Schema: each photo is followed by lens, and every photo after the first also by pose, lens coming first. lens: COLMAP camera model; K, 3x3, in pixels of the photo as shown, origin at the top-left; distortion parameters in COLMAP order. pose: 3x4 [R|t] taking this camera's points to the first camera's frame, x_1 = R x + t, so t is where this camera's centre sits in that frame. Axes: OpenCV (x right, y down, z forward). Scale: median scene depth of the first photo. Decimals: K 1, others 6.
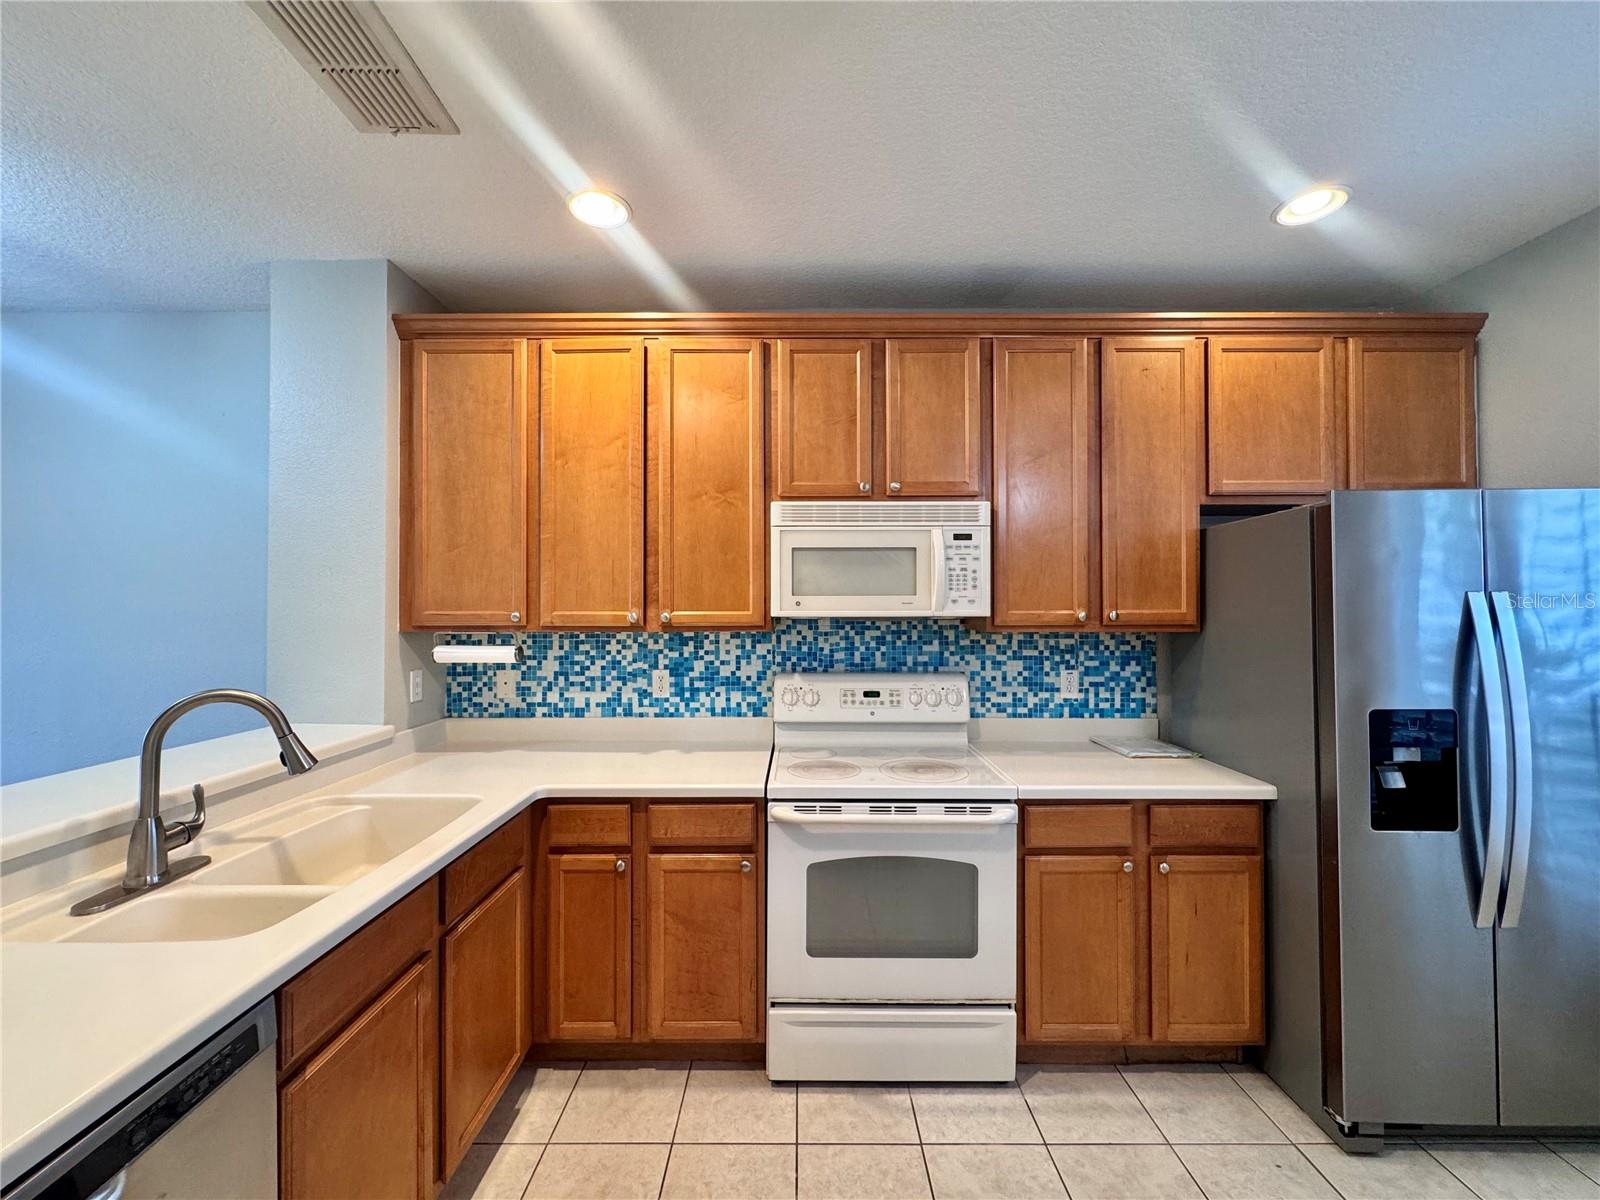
lens RADIAL K [[637.0, 0, 801.5], [0, 637.0, 599.5], [0, 0, 1]] dist [-0.004071, 0.000561]
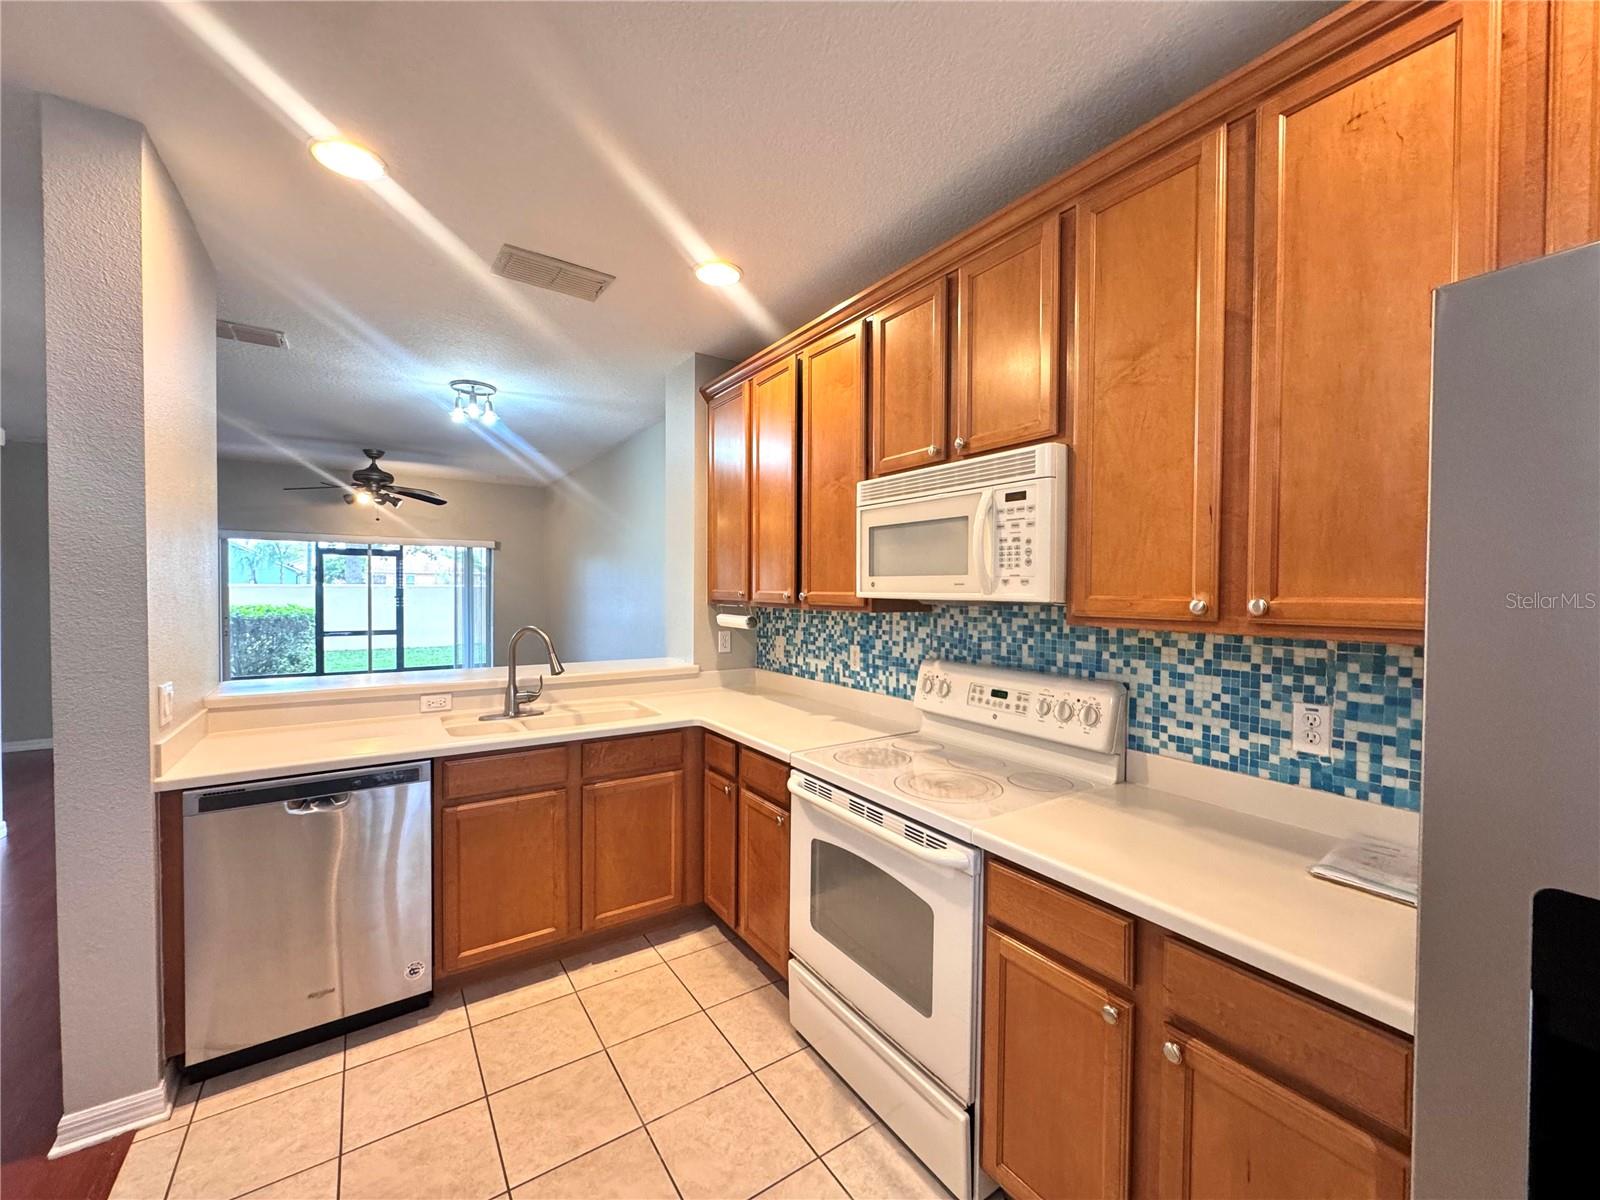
lens RADIAL K [[637.0, 0, 798.3], [0, 637.0, 599.5], [0, 0, 1]] dist [-0.004071, 0.000561]
pose [[0.558317, 0.020682, -0.829370, 0.717445], [0.000810, 0.999675, 0.025474, 0.004125], [0.829627, -0.014894, 0.558119, 0.352475]]
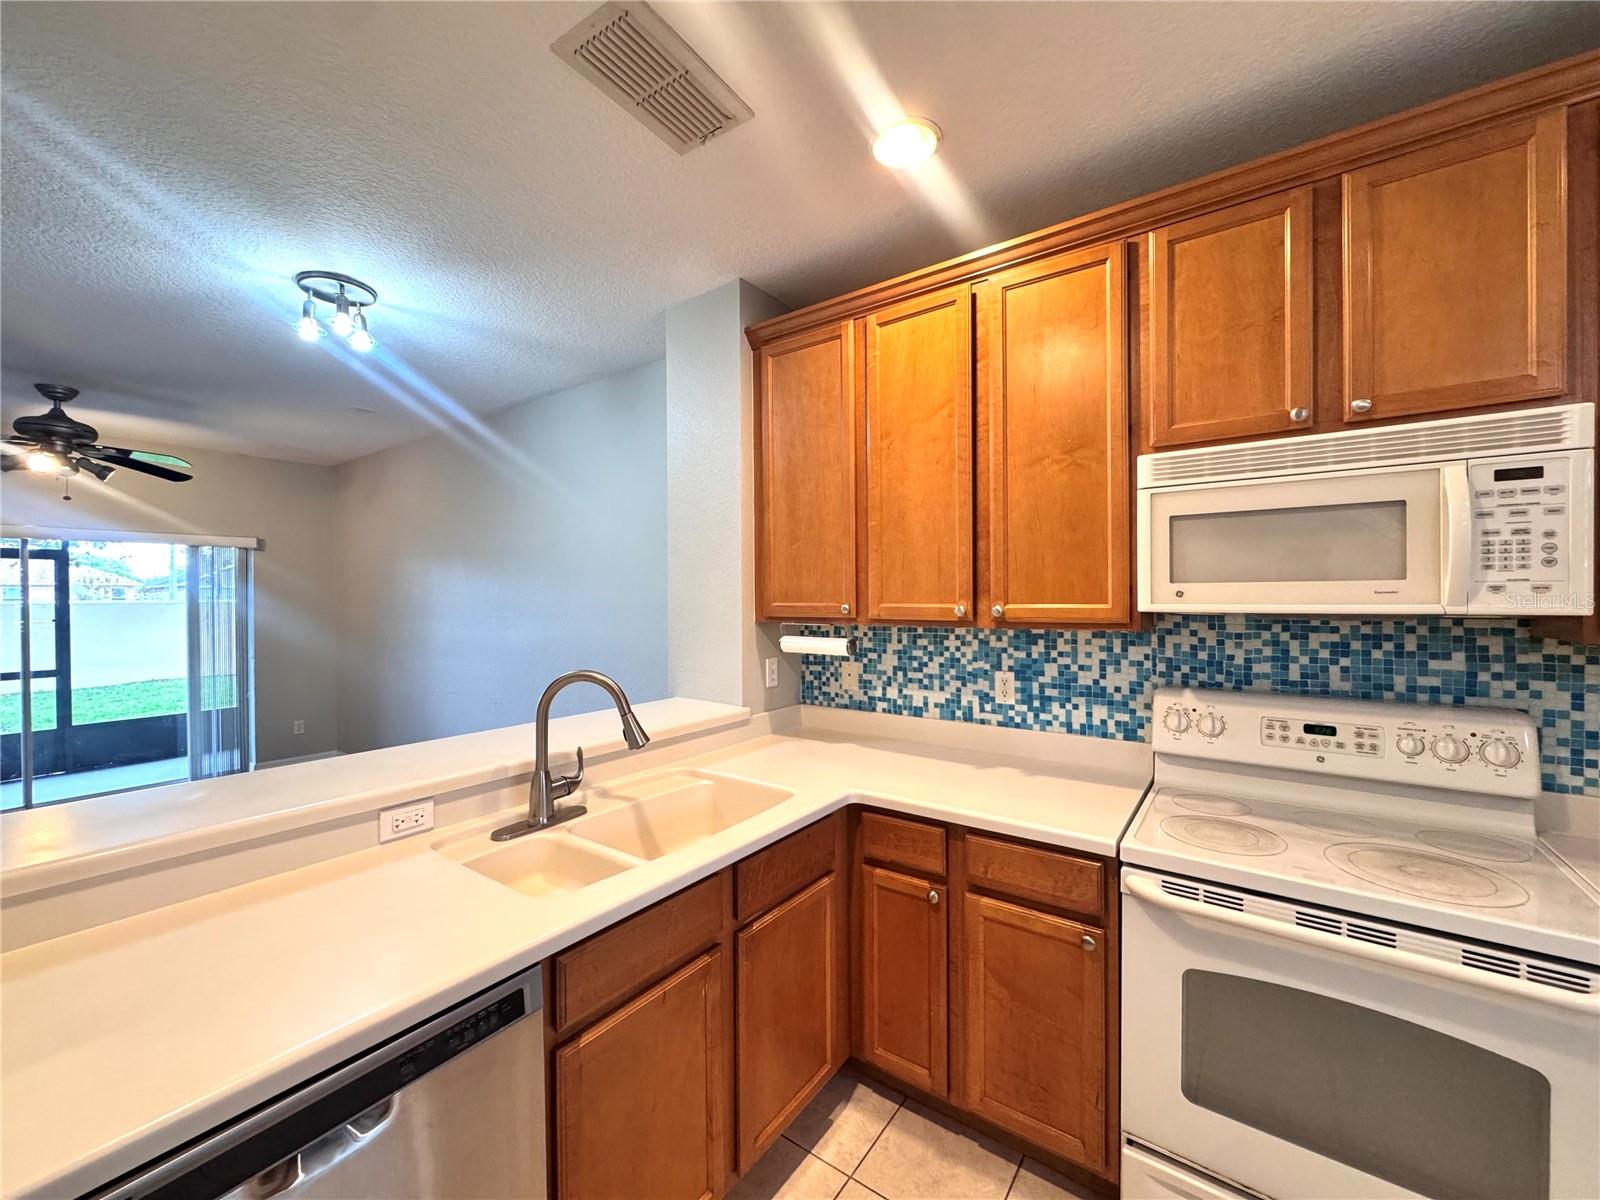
lens RADIAL K [[637.0, 0, 798.5], [0, 637.0, 599.0], [0, 0, 1]] dist [-0.004071, 0.000561]
pose [[0.809789, -0.000625, -0.586721, 0.064919], [0.011008, 0.999840, 0.014129, -0.002784], [0.586618, -0.017900, 0.809666, 0.166324]]
